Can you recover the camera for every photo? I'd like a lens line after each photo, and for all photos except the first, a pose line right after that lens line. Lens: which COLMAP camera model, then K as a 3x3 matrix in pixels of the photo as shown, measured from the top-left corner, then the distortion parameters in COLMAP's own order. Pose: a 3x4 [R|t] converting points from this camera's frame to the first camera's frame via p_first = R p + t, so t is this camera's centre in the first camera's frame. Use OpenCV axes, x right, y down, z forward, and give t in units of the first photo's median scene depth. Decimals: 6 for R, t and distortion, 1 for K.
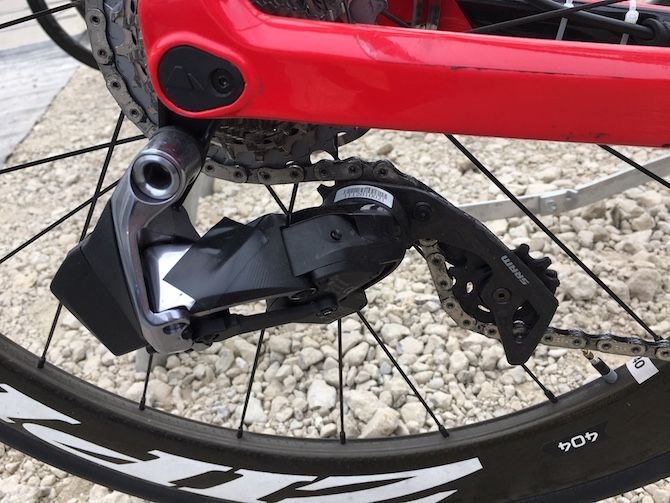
lens RADIAL K [[582.7, 0, 336.2], [0, 582.7, 235.0], [0, 0, 1]] dist [0.091195, -0.131191]
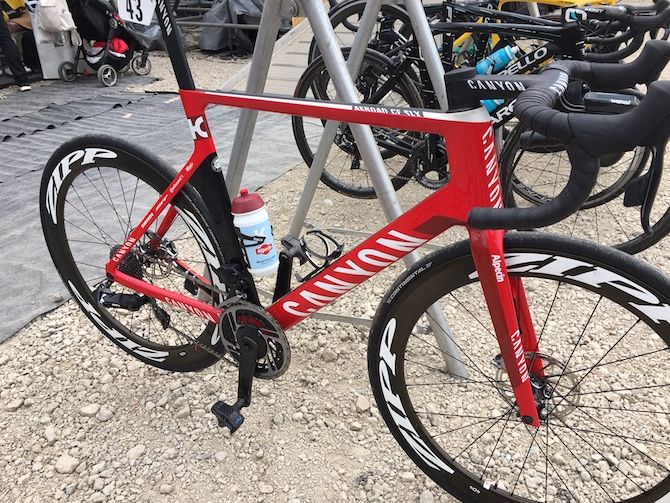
lens RADIAL K [[582.7, 0, 336.2], [0, 582.7, 235.0], [0, 0, 1]] dist [0.091195, -0.131191]
pose [[0.922626, 0.303202, -0.238391, 1.277060], [-0.309069, 0.950946, 0.013315, -0.542715], [0.230734, 0.061395, 0.971078, -1.823011]]
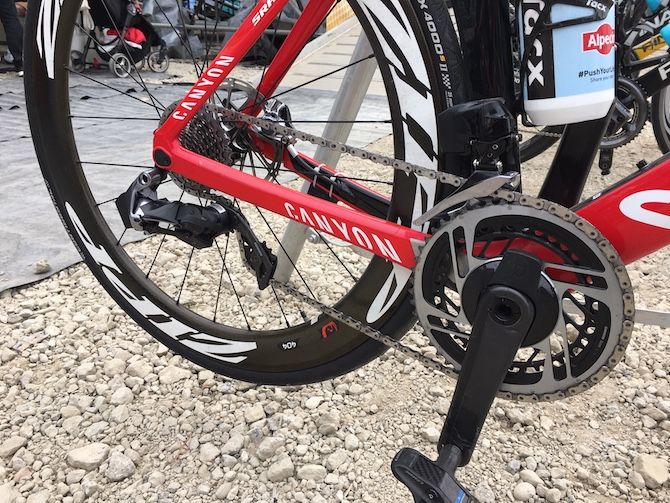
lens RADIAL K [[582.7, 0, 336.2], [0, 582.7, 235.0], [0, 0, 1]] dist [0.091195, -0.131191]
pose [[0.911024, 0.325843, -0.252709, 0.545280], [-0.353698, 0.932531, -0.072686, 0.019451], [0.211975, 0.155601, 0.964808, -0.690511]]
